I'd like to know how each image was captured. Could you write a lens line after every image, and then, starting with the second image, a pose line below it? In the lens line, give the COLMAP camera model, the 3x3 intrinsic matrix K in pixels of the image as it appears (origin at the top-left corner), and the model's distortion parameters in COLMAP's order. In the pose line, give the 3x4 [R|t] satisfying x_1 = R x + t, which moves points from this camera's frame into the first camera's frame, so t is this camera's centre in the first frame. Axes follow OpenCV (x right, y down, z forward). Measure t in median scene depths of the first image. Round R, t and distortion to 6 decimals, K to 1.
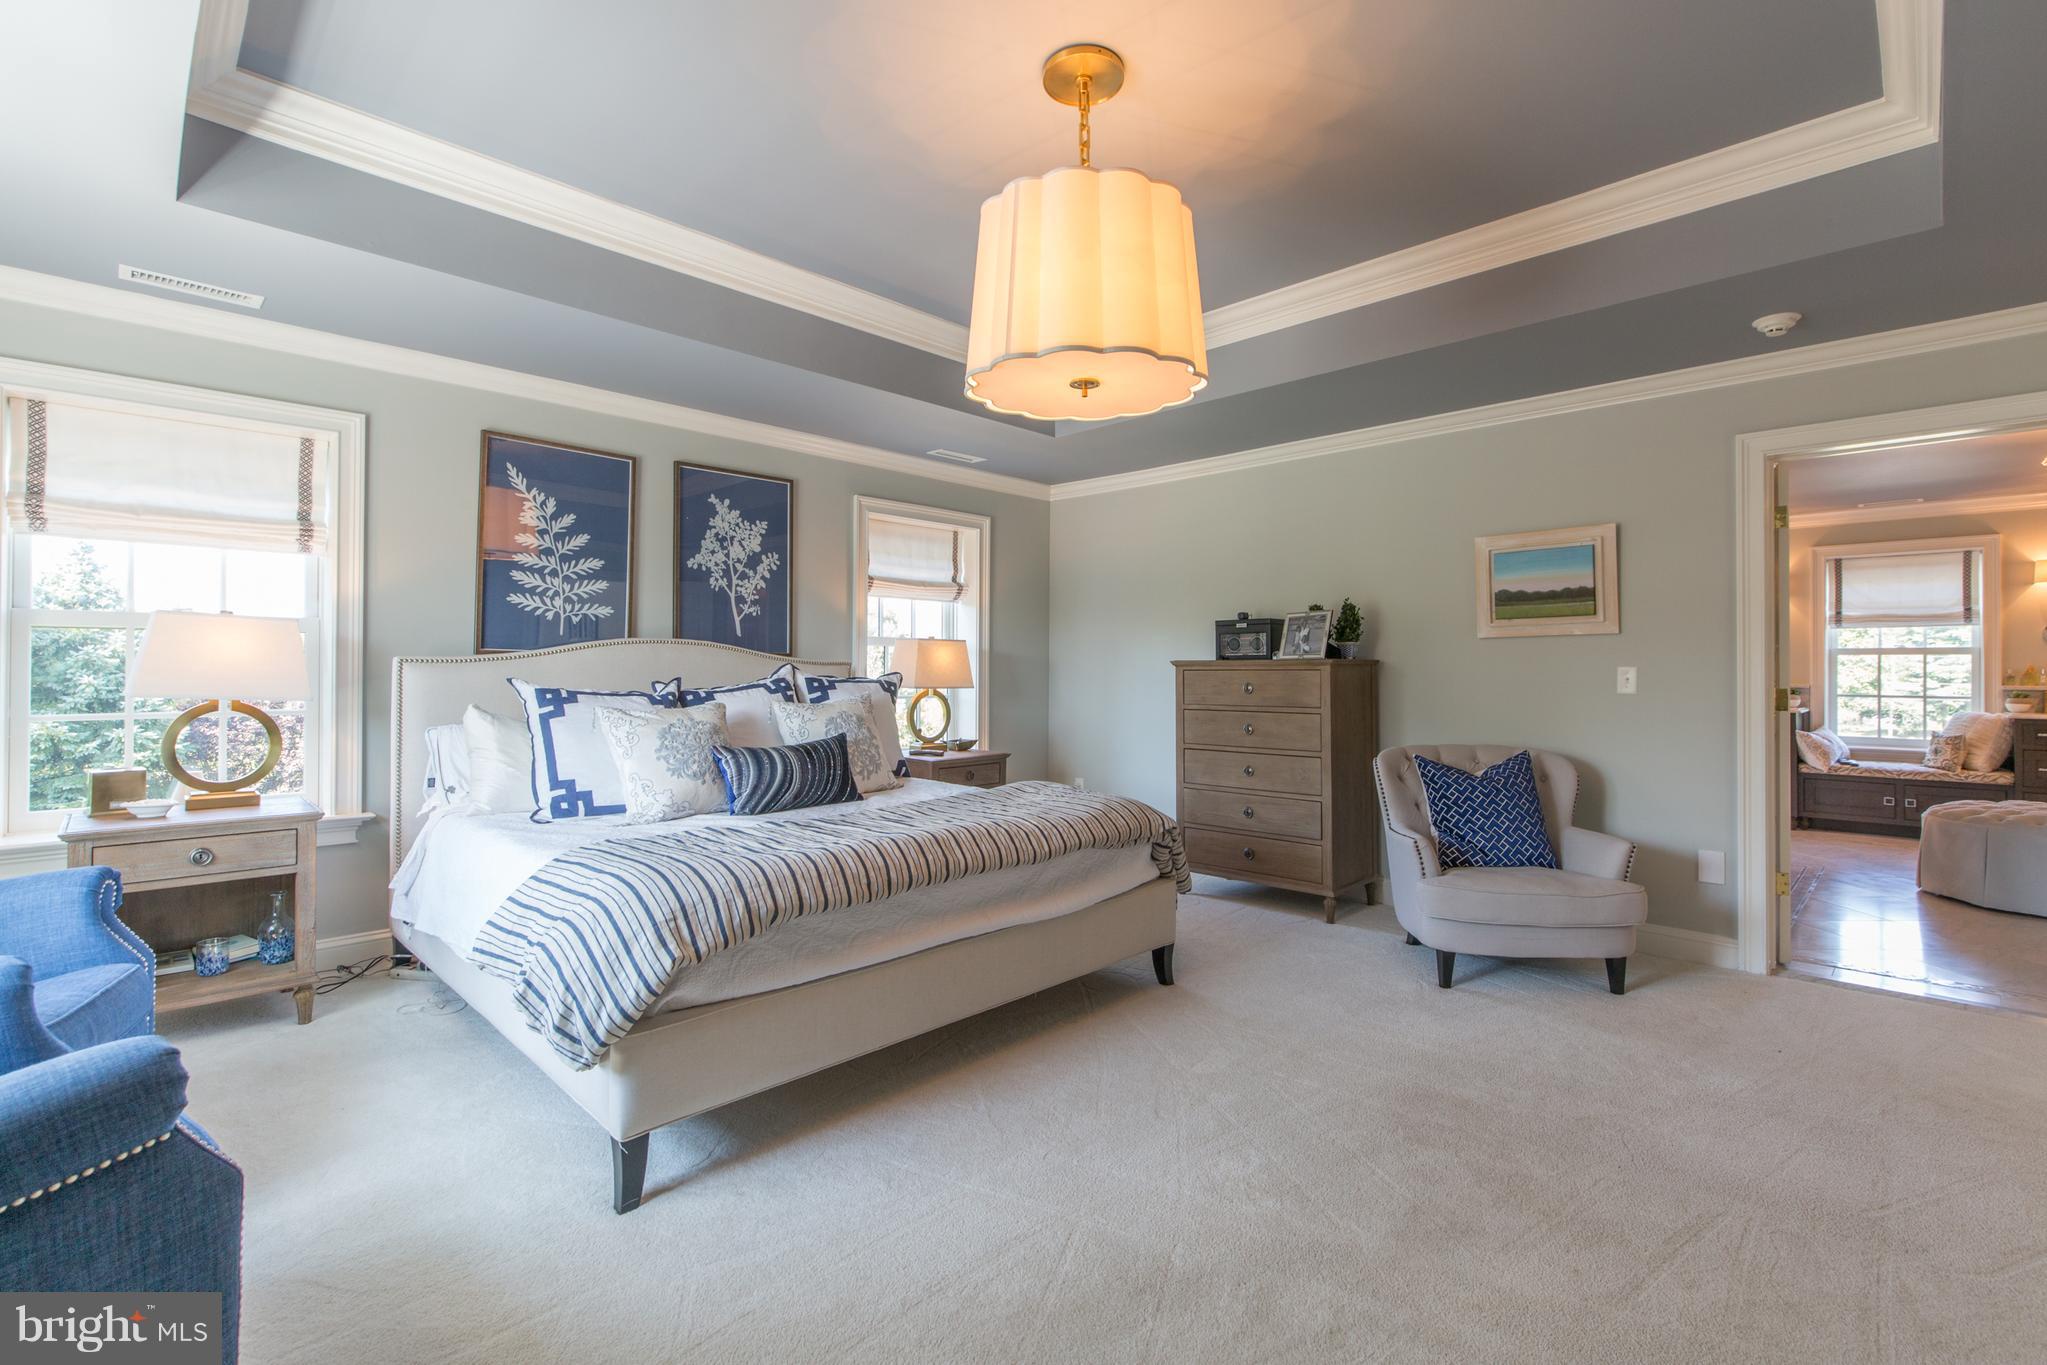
lens RADIAL K [[918.1, 0, 1026.9], [0, 918.1, 678.5], [0, 0, 1]] dist [-0.000058, -0.000266]
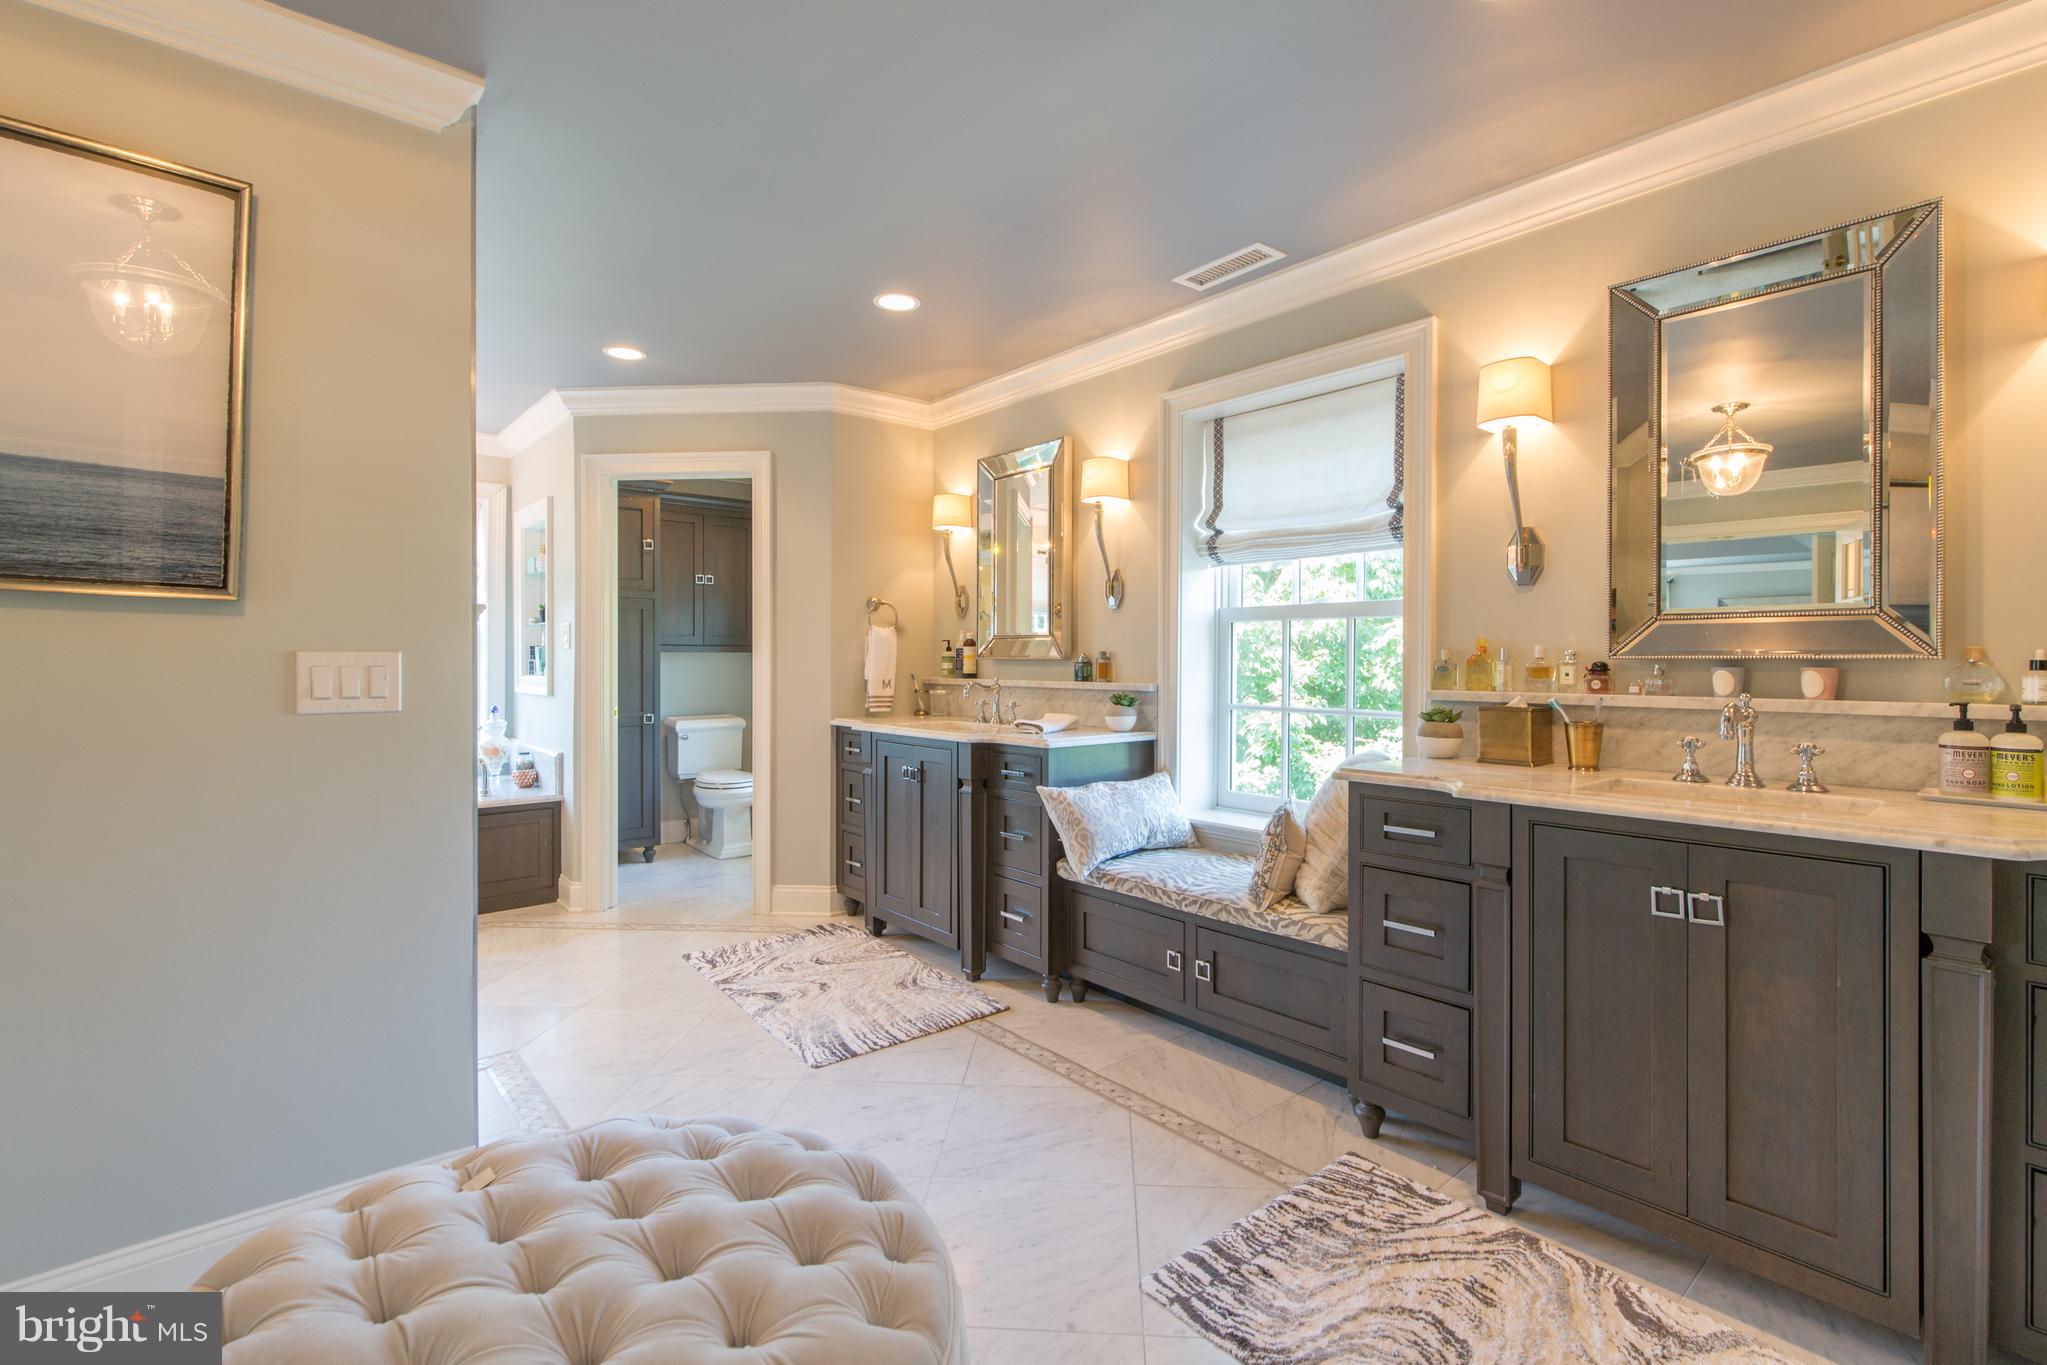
lens RADIAL K [[918.1, 0, 1020.6], [0, 918.1, 672.4], [0, 0, 1]] dist [-0.000058, -0.000266]
pose [[0.993939, -0.003375, -0.109883, 0.883262], [0.004131, 0.999969, 0.006656, -0.002985], [0.109857, -0.007070, 0.993922, 0.548559]]
